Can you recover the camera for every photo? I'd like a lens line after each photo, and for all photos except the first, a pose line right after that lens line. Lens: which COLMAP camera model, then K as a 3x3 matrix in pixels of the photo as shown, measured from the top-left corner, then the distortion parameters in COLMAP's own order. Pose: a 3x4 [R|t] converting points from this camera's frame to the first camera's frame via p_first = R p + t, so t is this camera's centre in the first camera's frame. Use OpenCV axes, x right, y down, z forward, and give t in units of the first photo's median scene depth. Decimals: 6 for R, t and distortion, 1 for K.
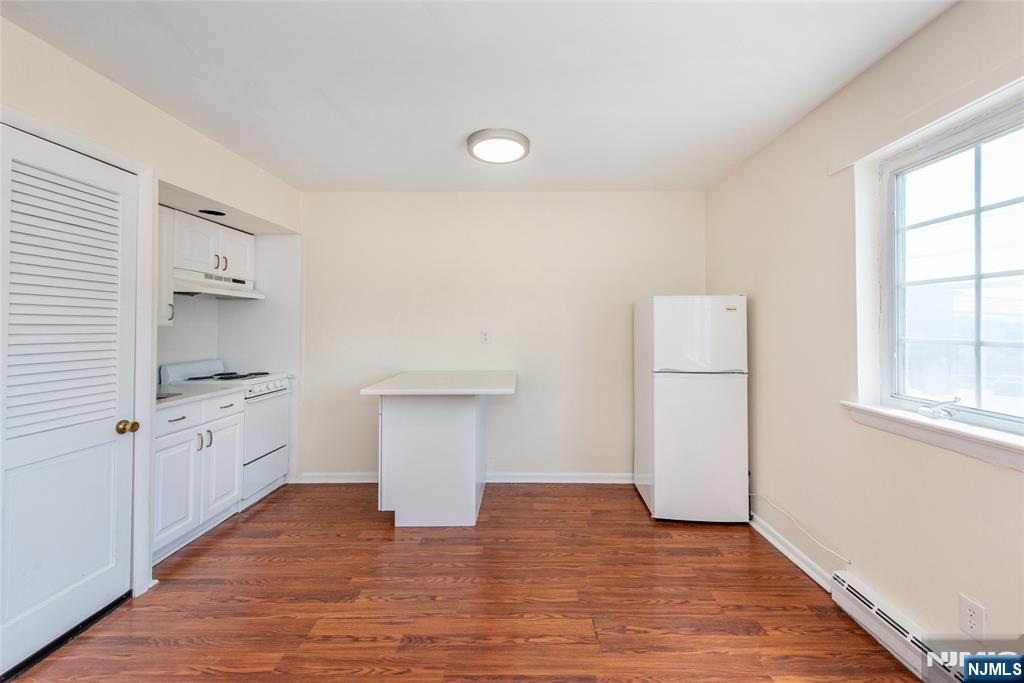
lens RADIAL K [[409.2, 0, 526.3], [0, 409.2, 321.1], [0, 0, 1]] dist [0.001177, -0.000511]
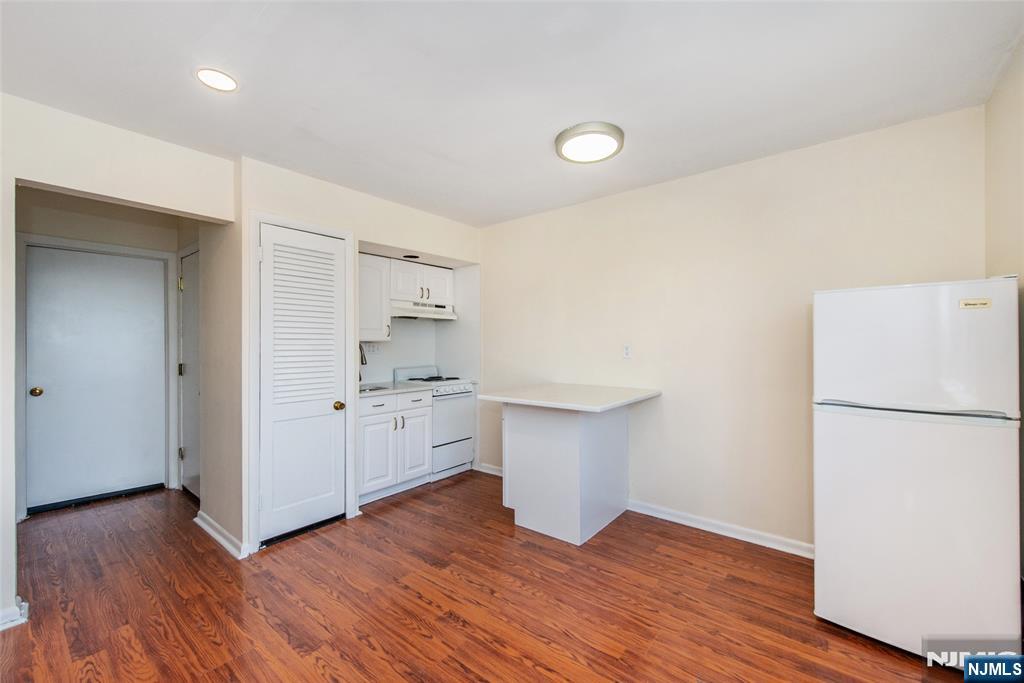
lens RADIAL K [[415.8, 0, 512.0], [0, 415.8, 341.5], [0, 0, 1]] dist [0.001678, -0.000408]
pose [[0.777873, -0.005311, -0.628399, 0.383048], [0.010167, 0.999940, 0.004134, 0.013609], [0.628339, -0.009605, 0.777880, 0.148594]]
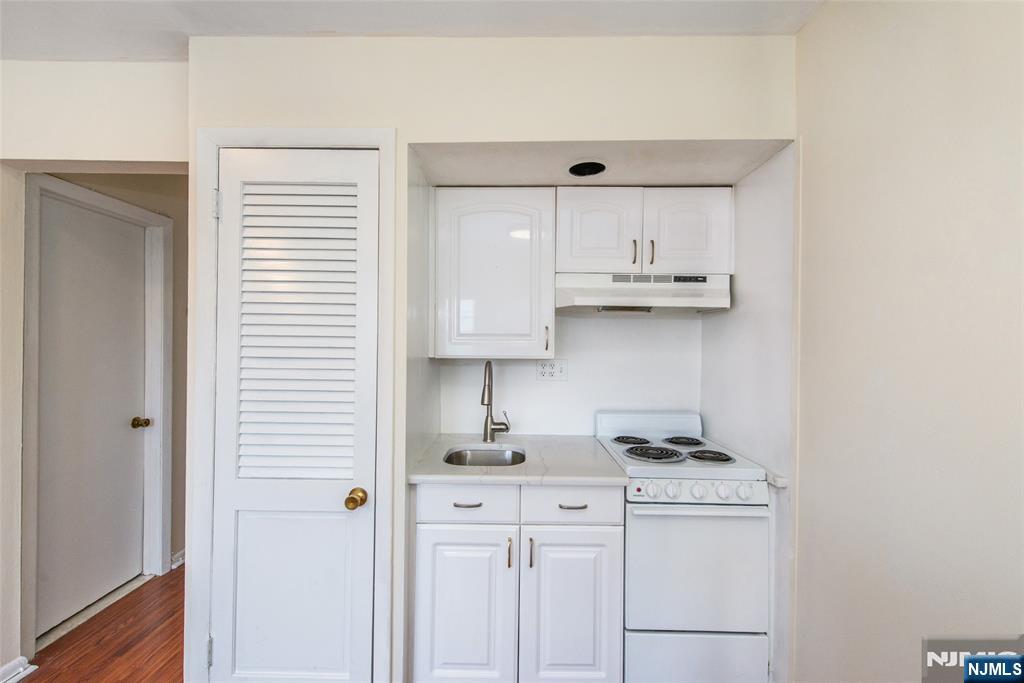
lens RADIAL K [[410.5, 0, 512.0], [0, 410.5, 341.5], [0, 0, 1]] dist [0.000735, -0.000065]
pose [[-0.009035, -0.001511, -0.999958, -0.185323], [0.000922, 0.999998, -0.001519, -0.015324], [0.999959, -0.000936, -0.009033, 0.970008]]
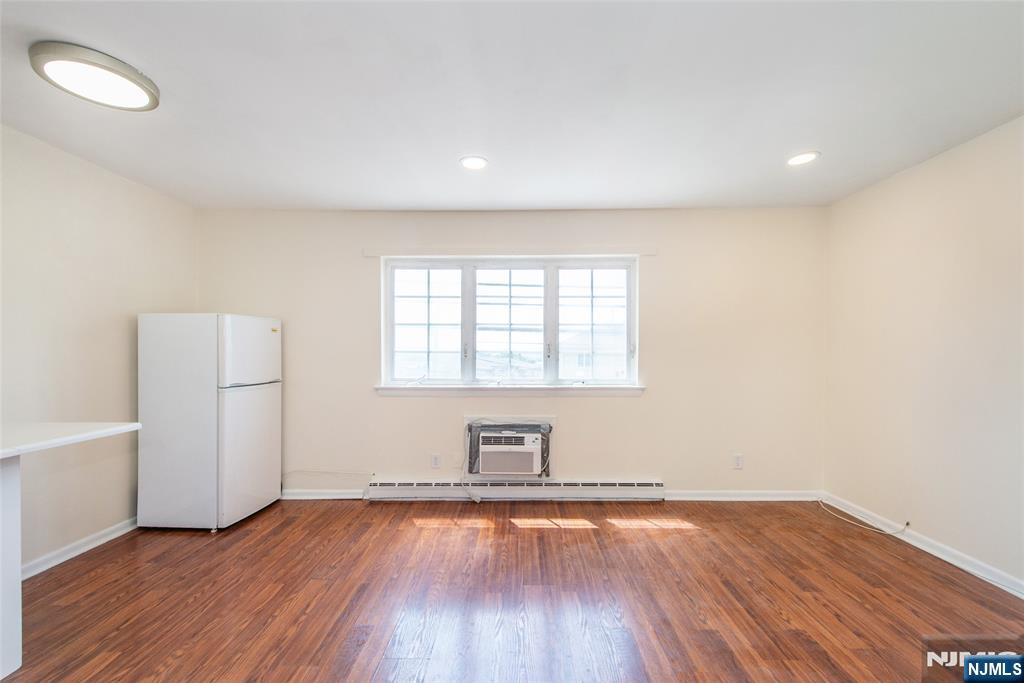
lens RADIAL K [[405.1, 0, 512.0], [0, 405.1, 341.5], [0, 0, 1]] dist [0.000849, 0.000021]
pose [[0.011664, 0.018762, 0.999756, -0.763703], [-0.009284, 0.999783, -0.018654, 0.020751], [-0.999889, -0.009064, 0.011836, 0.277266]]
